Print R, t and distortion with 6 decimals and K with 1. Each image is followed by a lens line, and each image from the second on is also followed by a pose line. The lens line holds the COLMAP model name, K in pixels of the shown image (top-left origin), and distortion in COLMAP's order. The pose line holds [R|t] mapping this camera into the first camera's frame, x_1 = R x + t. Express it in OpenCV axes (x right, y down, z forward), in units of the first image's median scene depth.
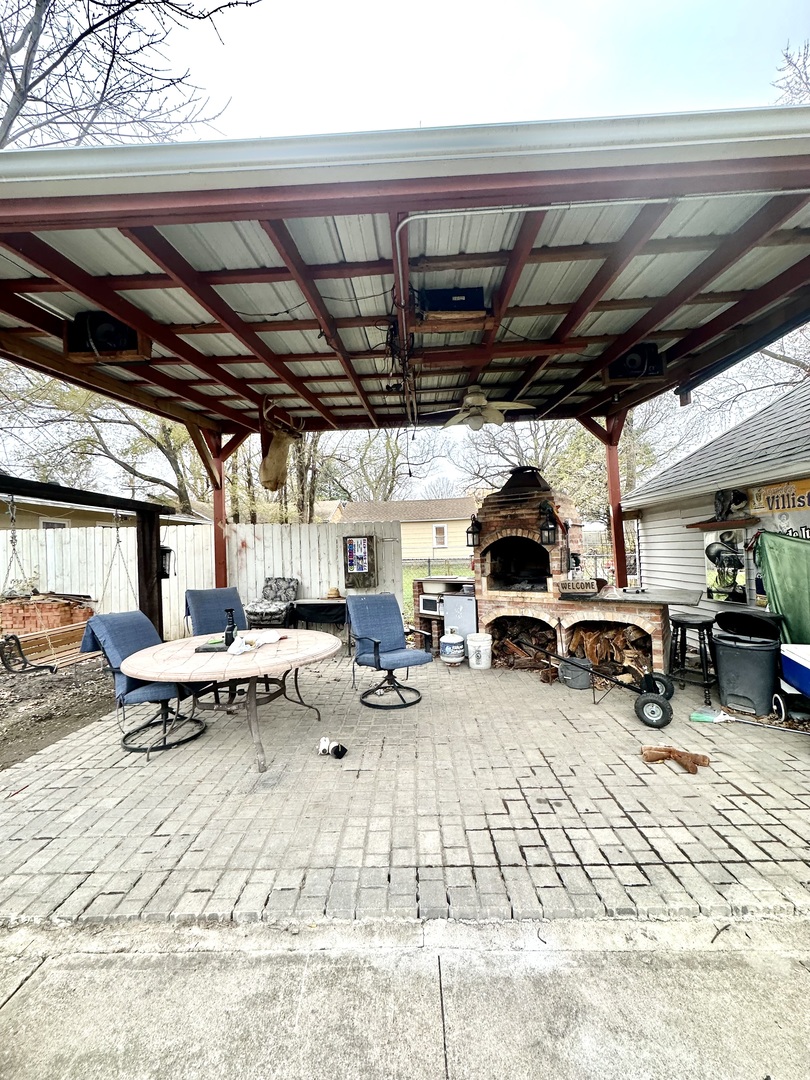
lens RADIAL K [[428.2, 0, 405.0], [0, 428.2, 536.1], [0, 0, 1]] dist [0.001022, 0.000007]
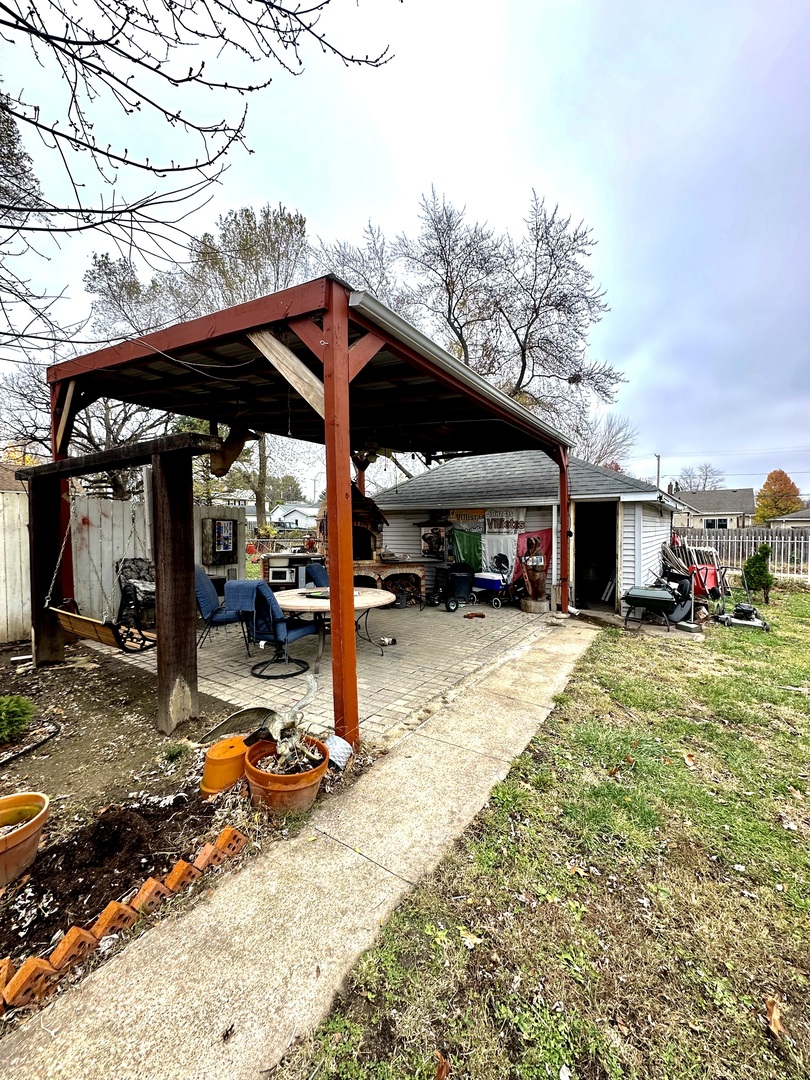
lens RADIAL K [[433.8, 0, 405.0], [0, 433.8, 540.9], [0, 0, 1]] dist [-0.000319, -0.000005]
pose [[0.528688, 0.008861, 0.848770, -1.064363], [-0.044109, 0.998881, 0.017047, 0.022269], [-0.847670, -0.046451, 0.528487, -0.006332]]
